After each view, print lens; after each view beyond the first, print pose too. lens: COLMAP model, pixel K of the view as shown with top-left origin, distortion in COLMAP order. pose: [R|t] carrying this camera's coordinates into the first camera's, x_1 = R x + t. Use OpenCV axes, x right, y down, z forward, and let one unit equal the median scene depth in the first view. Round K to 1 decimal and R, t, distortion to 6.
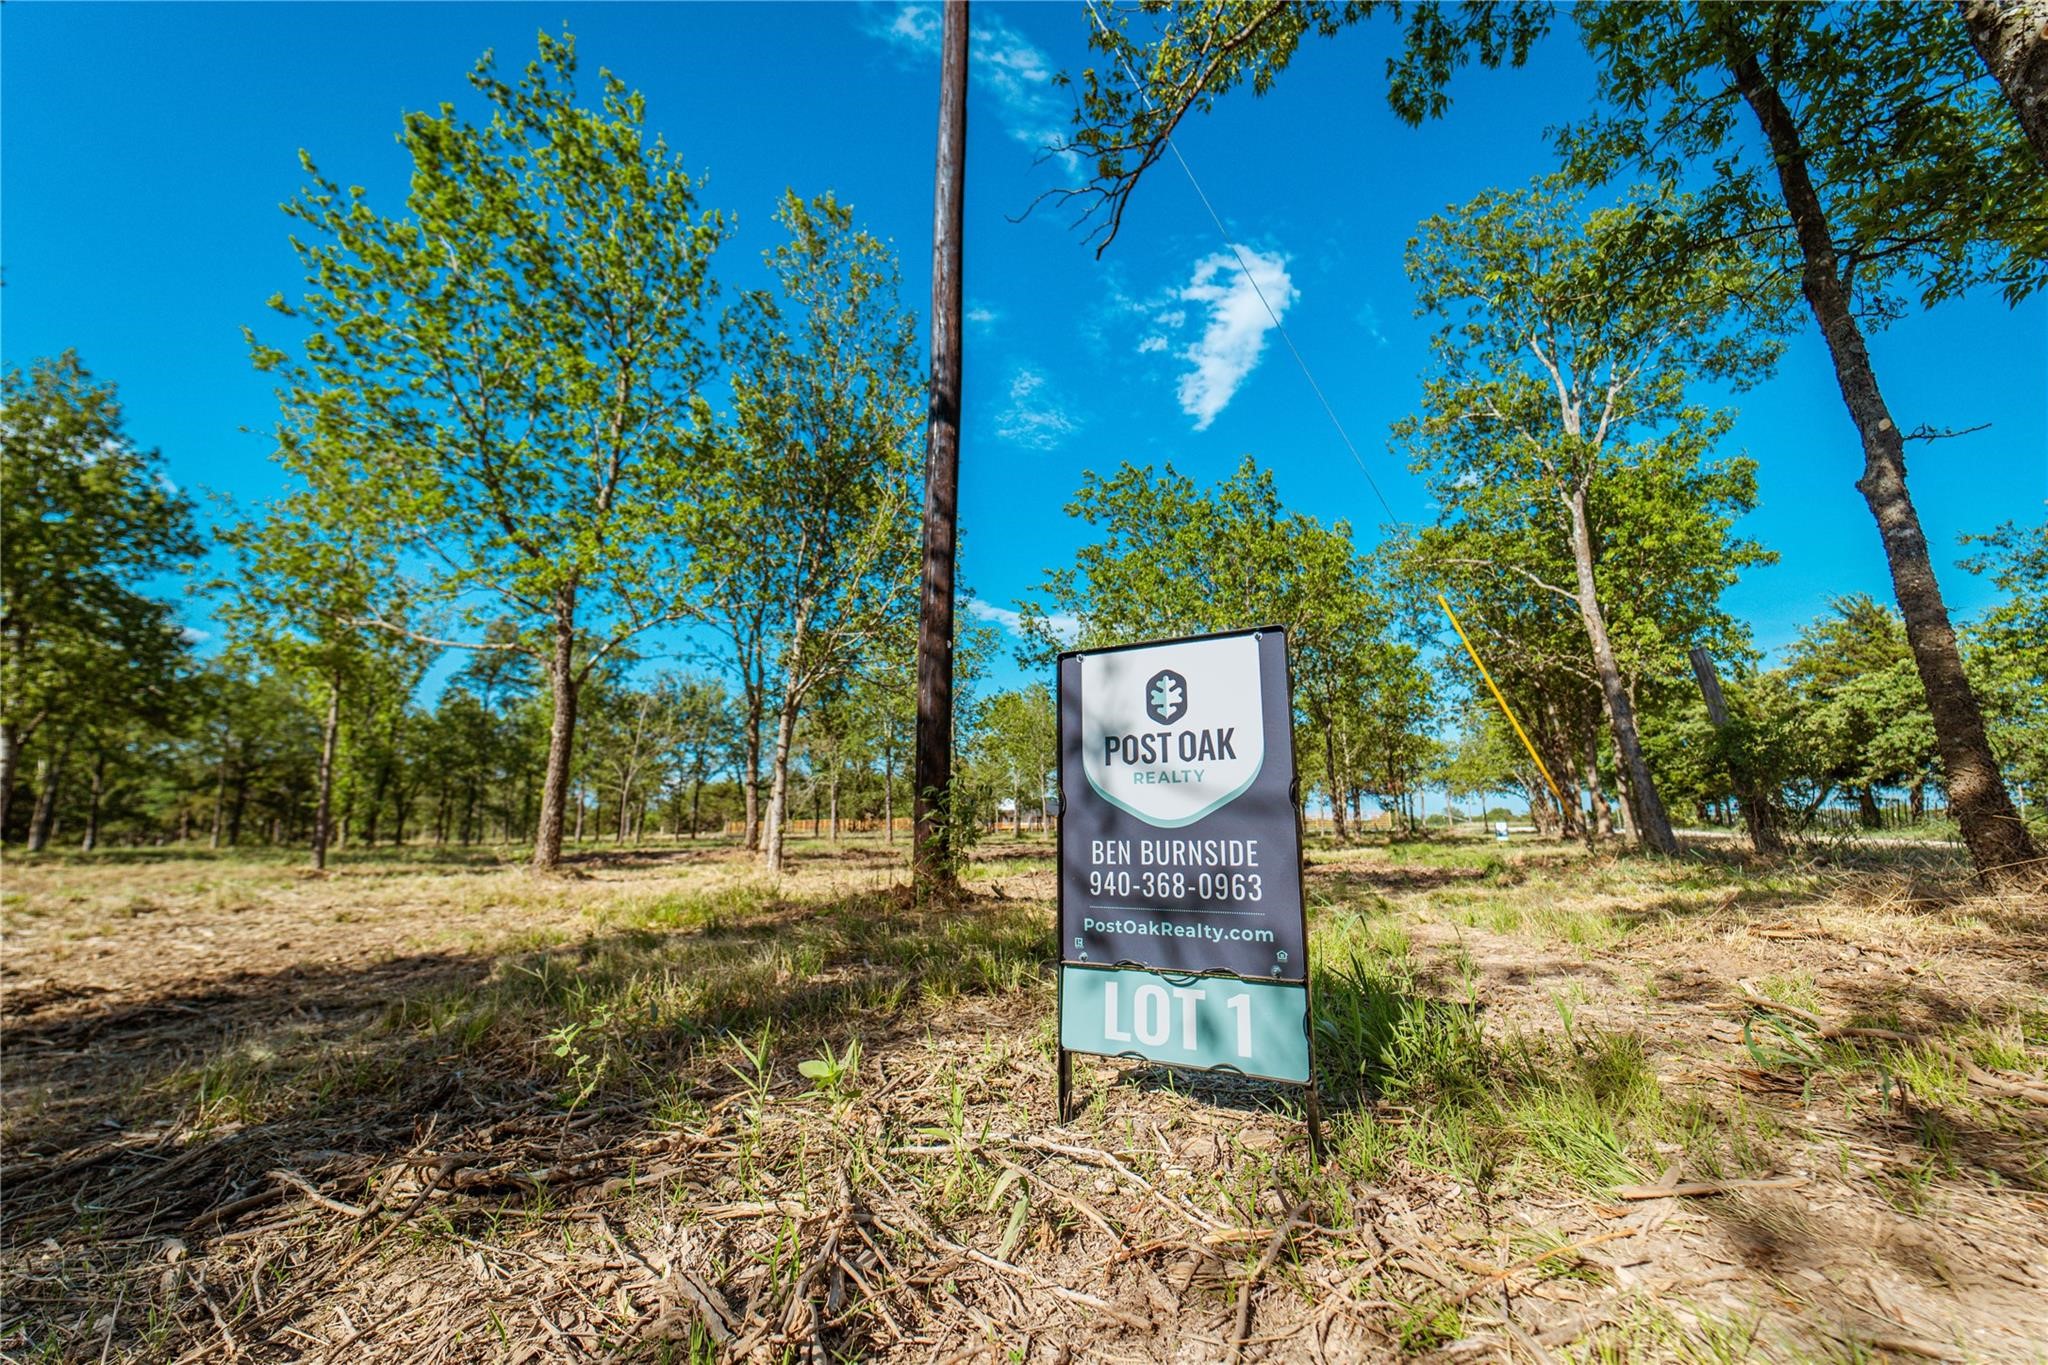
lens RADIAL K [[807.6, 0, 1023.8], [0, 807.6, 686.3], [0, 0, 1]] dist [0.000729, -0.001674]
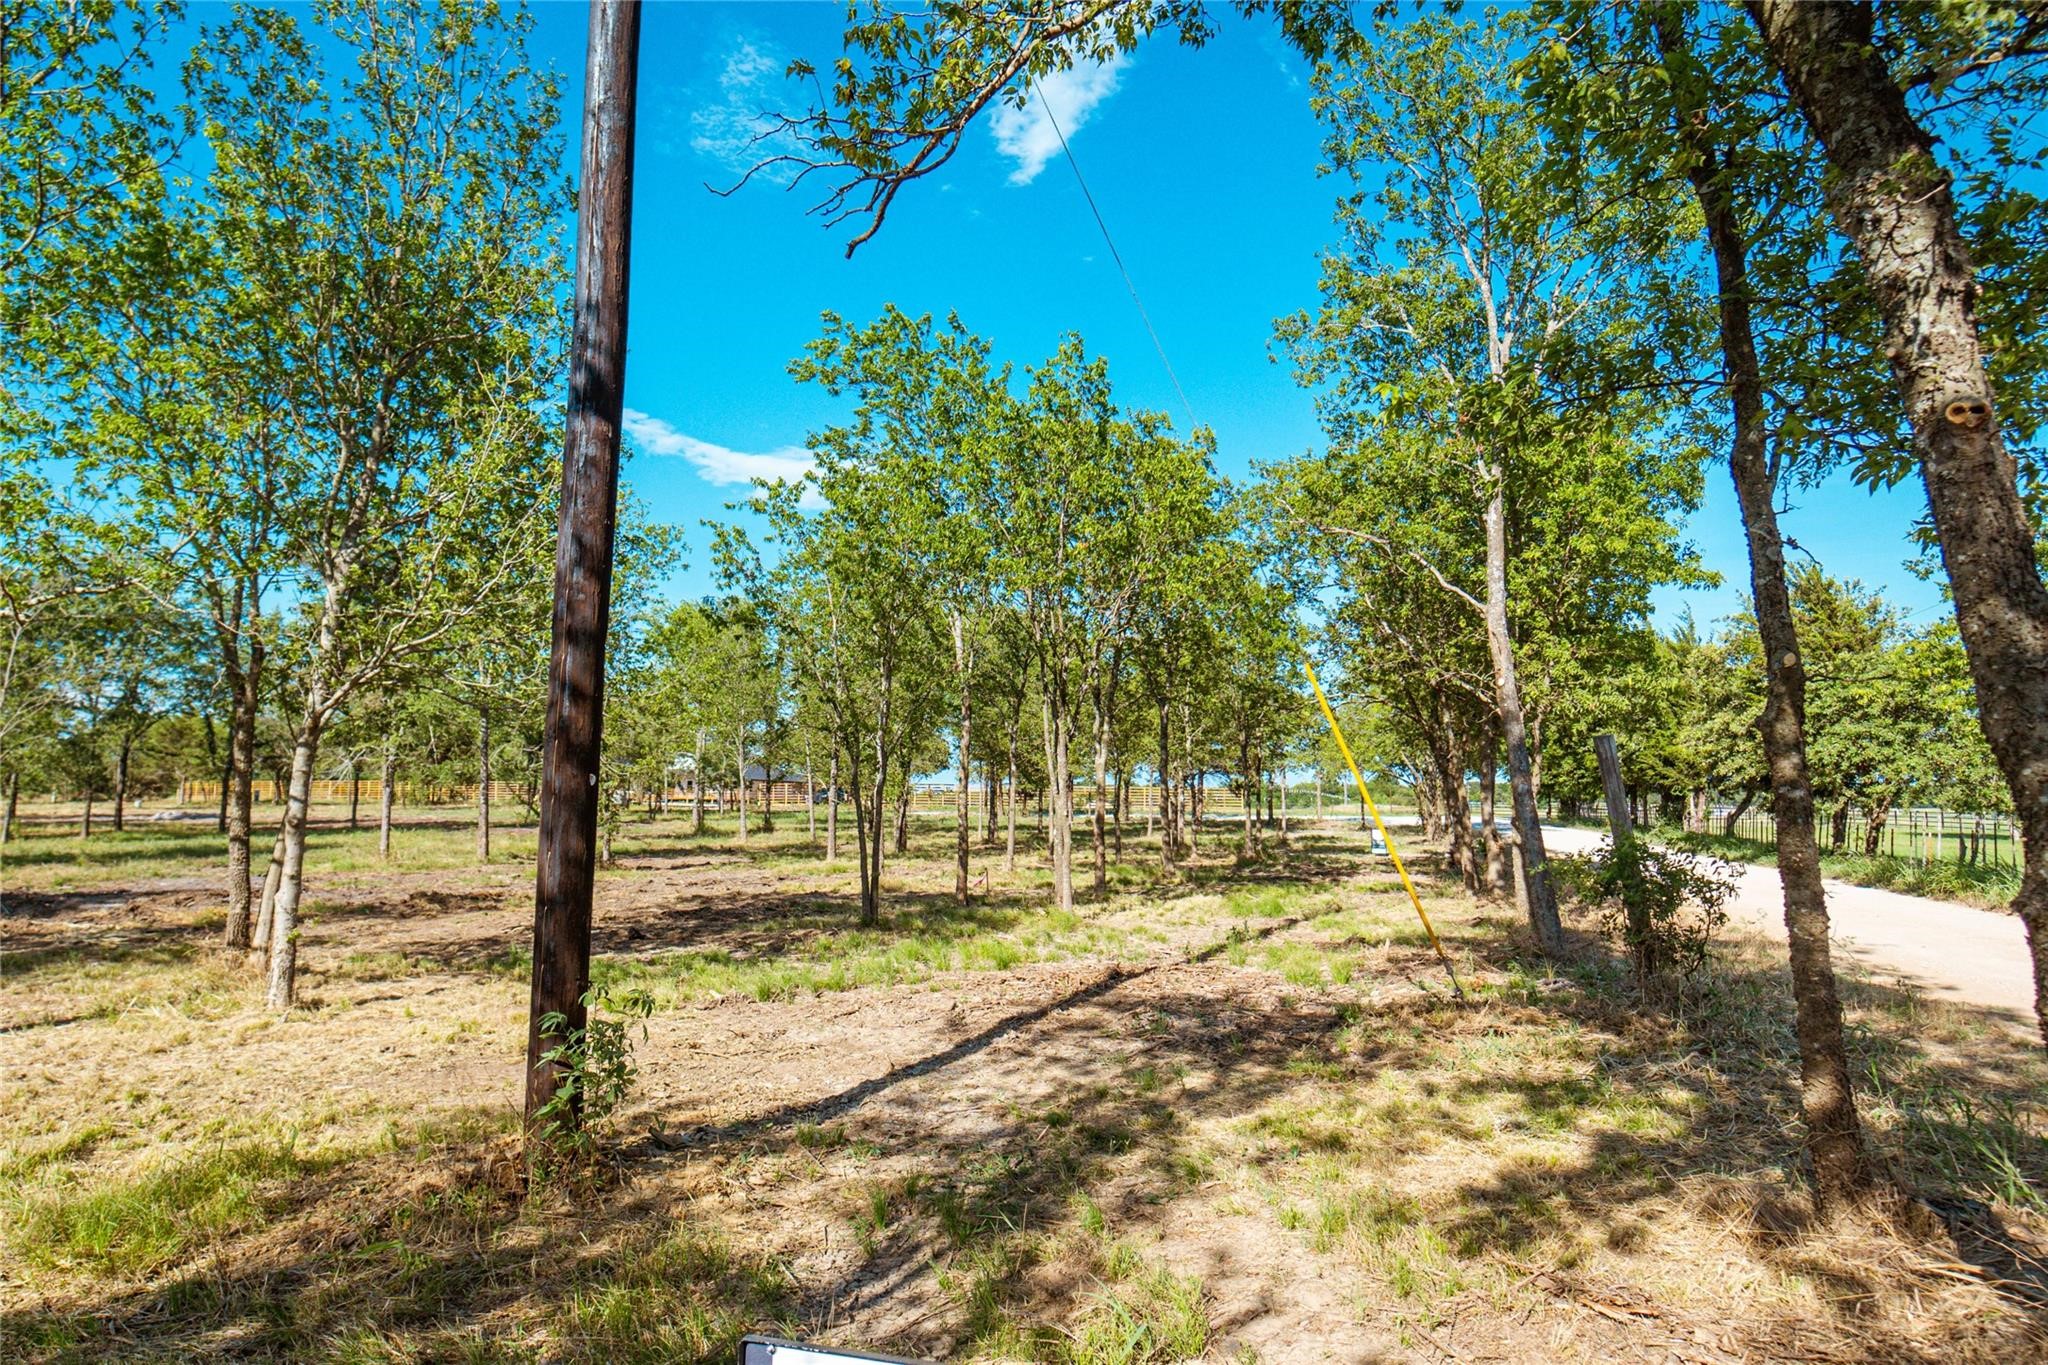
lens RADIAL K [[1243.1, 0, 1023.4], [0, 1243.1, 680.4], [0, 0, 1]] dist [-0.000326, 0.000123]
pose [[0.969893, 0.037354, 0.240652, -0.000352], [-0.057899, 0.995202, 0.078876, -0.101495], [-0.236551, -0.090435, 0.967401, -0.014128]]
